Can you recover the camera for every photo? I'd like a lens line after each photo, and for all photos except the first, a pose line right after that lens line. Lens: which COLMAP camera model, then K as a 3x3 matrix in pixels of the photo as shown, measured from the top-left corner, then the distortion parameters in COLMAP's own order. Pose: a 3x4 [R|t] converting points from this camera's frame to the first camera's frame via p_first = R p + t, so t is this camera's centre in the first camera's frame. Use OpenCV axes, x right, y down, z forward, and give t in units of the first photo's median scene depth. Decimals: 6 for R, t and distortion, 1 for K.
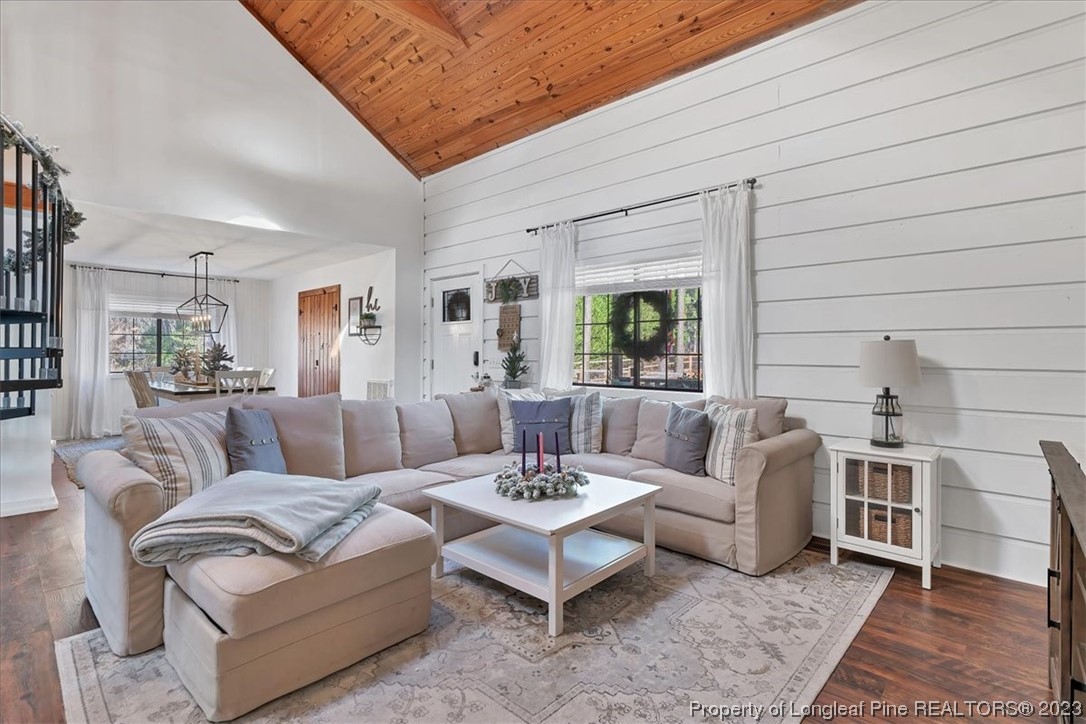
lens RADIAL K [[524.0, 0, 541.4], [0, 524.0, 352.5], [0, 0, 1]] dist [-0.000516, 0.000332]
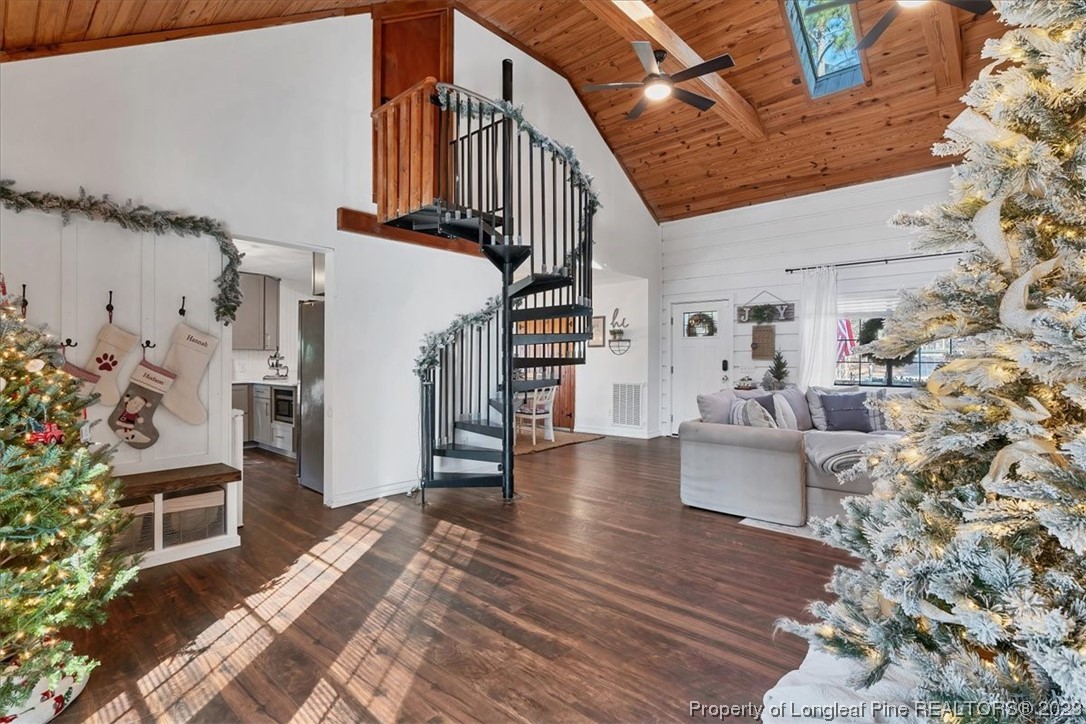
lens RADIAL K [[520.5, 0, 543.0], [0, 520.5, 362.0], [0, 0, 1]] dist [-0.001632, -0.000115]
pose [[0.999692, 0.001099, 0.024797, -0.601995], [-0.001249, 0.999981, 0.006016, -0.003875], [-0.024789, -0.006045, 0.999674, -0.282895]]
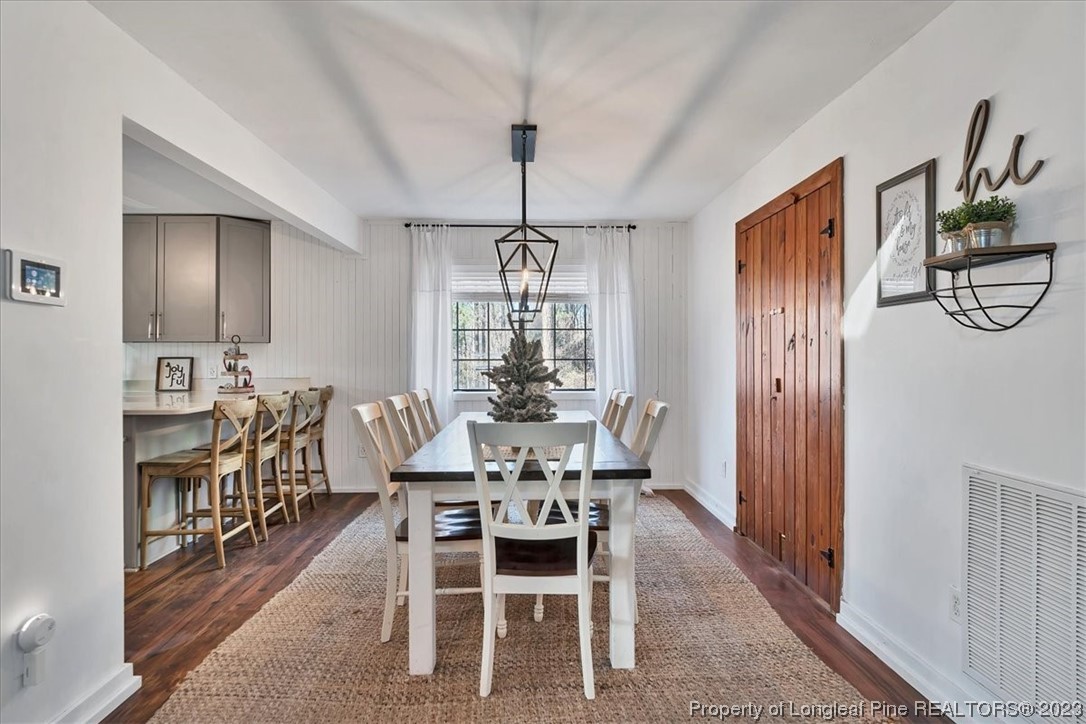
lens RADIAL K [[596.2, 0, 556.7], [0, 596.2, 354.7], [0, 0, 1]] dist [-0.001291, 0.000146]
pose [[0.723196, -0.005267, -0.690623, -0.311561], [0.005953, 0.999981, -0.001393, -0.003917], [0.690617, -0.003104, 0.723214, 0.733286]]
